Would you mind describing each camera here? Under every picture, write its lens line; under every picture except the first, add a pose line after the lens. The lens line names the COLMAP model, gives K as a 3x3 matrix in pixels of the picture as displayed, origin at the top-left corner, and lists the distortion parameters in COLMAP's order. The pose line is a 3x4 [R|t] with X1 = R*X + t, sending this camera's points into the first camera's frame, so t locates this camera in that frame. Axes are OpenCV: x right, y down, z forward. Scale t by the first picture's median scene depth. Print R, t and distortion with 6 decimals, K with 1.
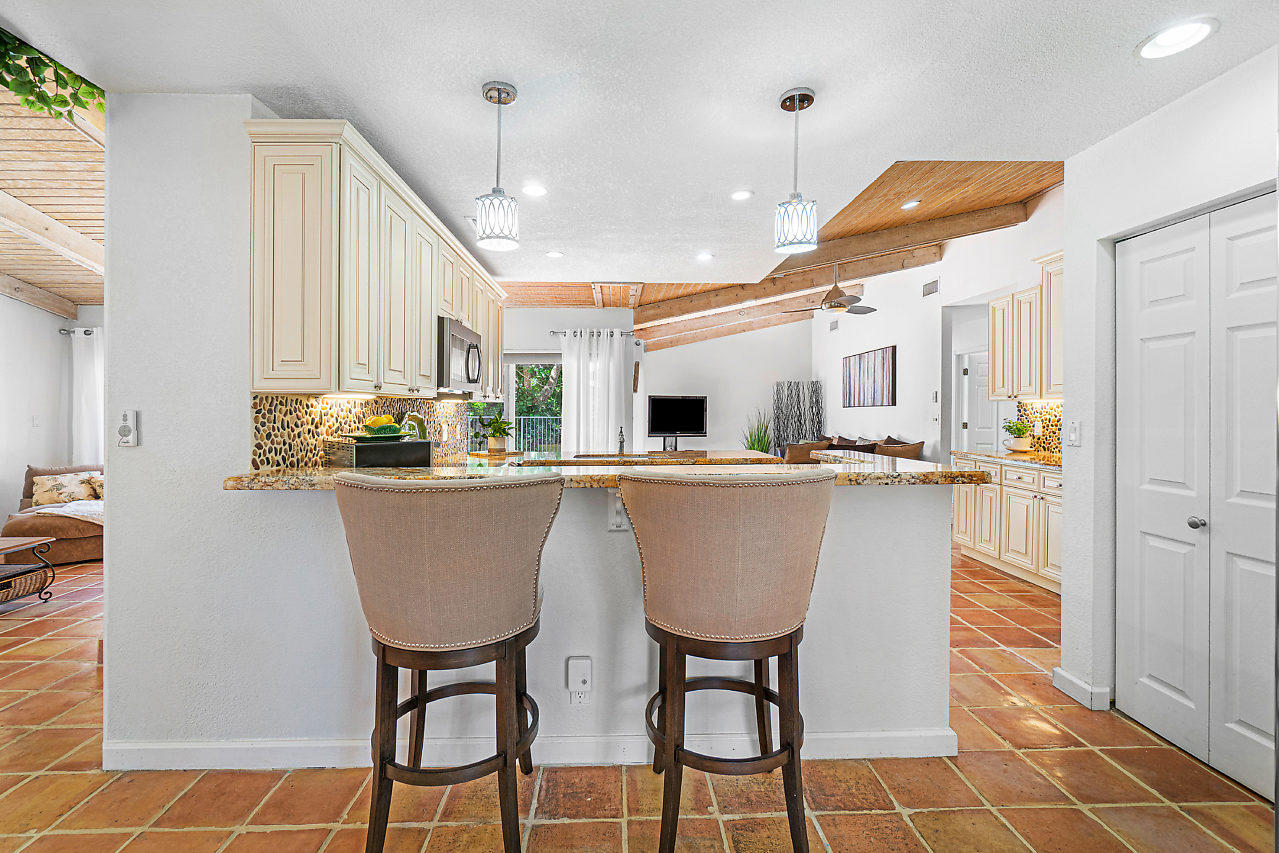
lens RADIAL K [[523.0, 0, 635.8], [0, 523.0, 405.9], [0, 0, 1]] dist [-0.001229, -0.000235]
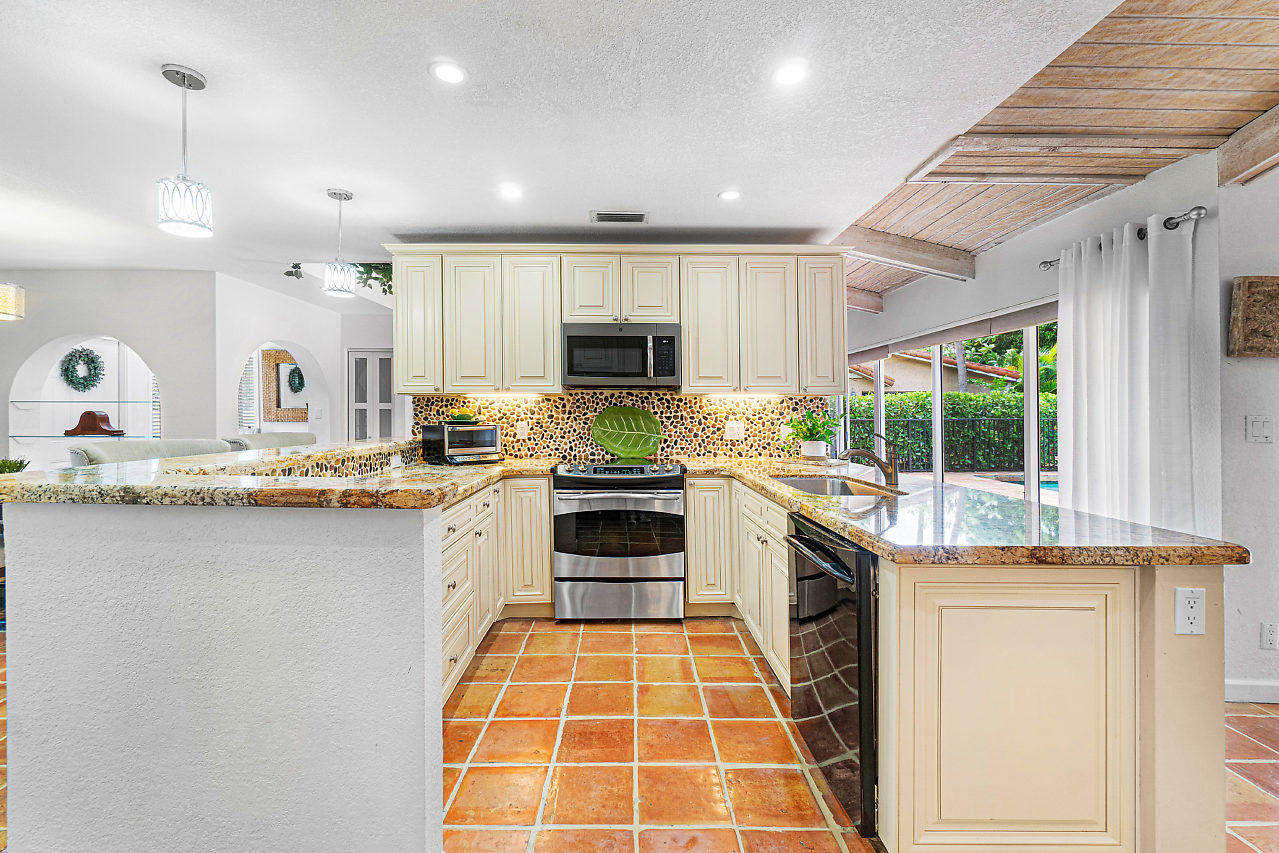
lens RADIAL K [[552.7, 0, 628.1], [0, 552.7, 409.9], [0, 0, 1]] dist [-0.000666, -0.000224]
pose [[-0.012016, -0.002565, -0.999925, 0.690457], [0.003959, 0.999989, -0.002613, 0.019485], [0.999920, -0.003991, -0.012006, 0.973421]]
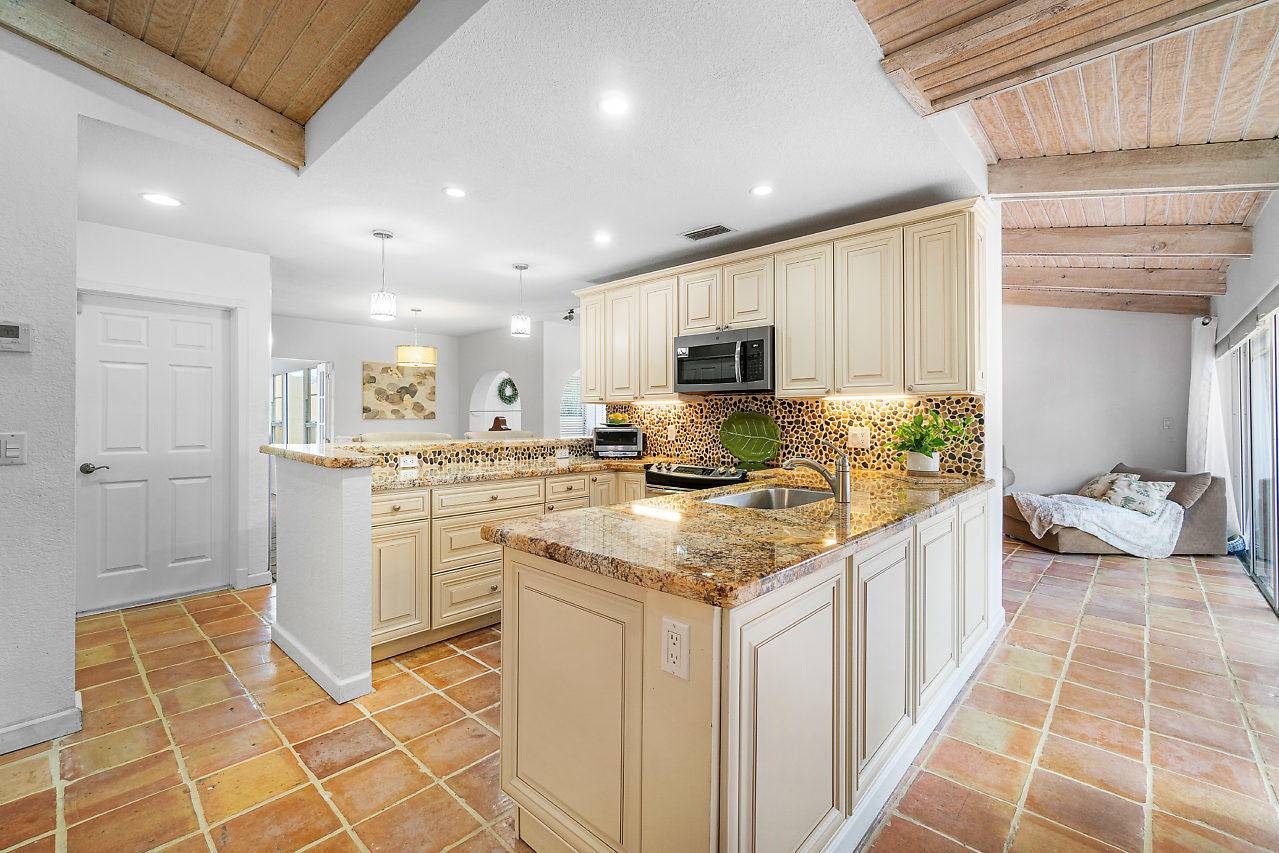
lens RADIAL K [[552.1, 0, 632.3], [0, 552.1, 417.0], [0, 0, 1]] dist [-0.002006, 0.000291]
pose [[-0.696941, 0.000362, -0.717129, 0.558402], [0.003964, 0.999987, -0.003348, 0.024023], [0.717118, -0.005176, -0.696933, 1.545617]]
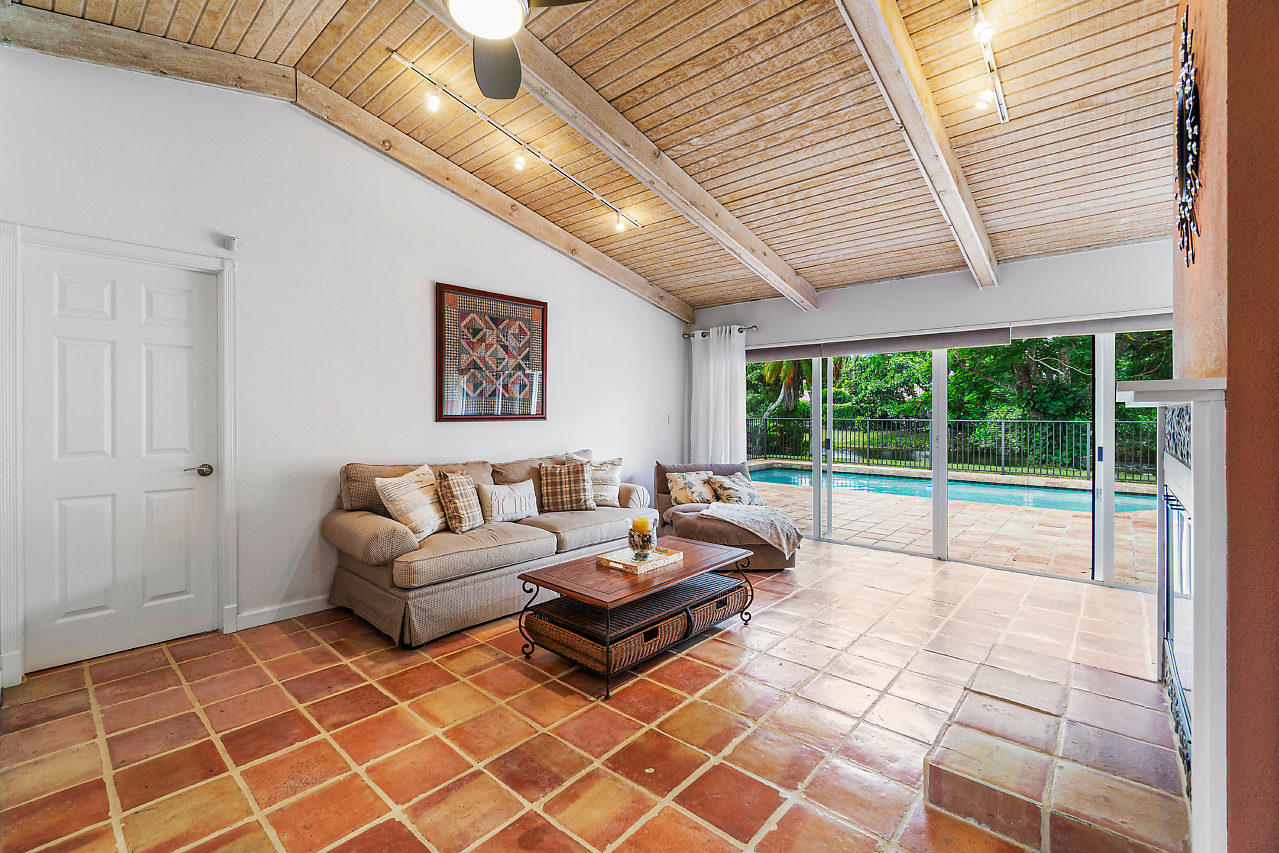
lens RADIAL K [[541.5, 0, 636.2], [0, 541.5, 416.7], [0, 0, 1]] dist [-0.002241, -0.000388]
pose [[0.731021, -0.001070, -0.682354, -0.642709], [0.003087, 0.999994, 0.001739, 0.025330], [0.682348, -0.003378, 0.731019, 0.210555]]
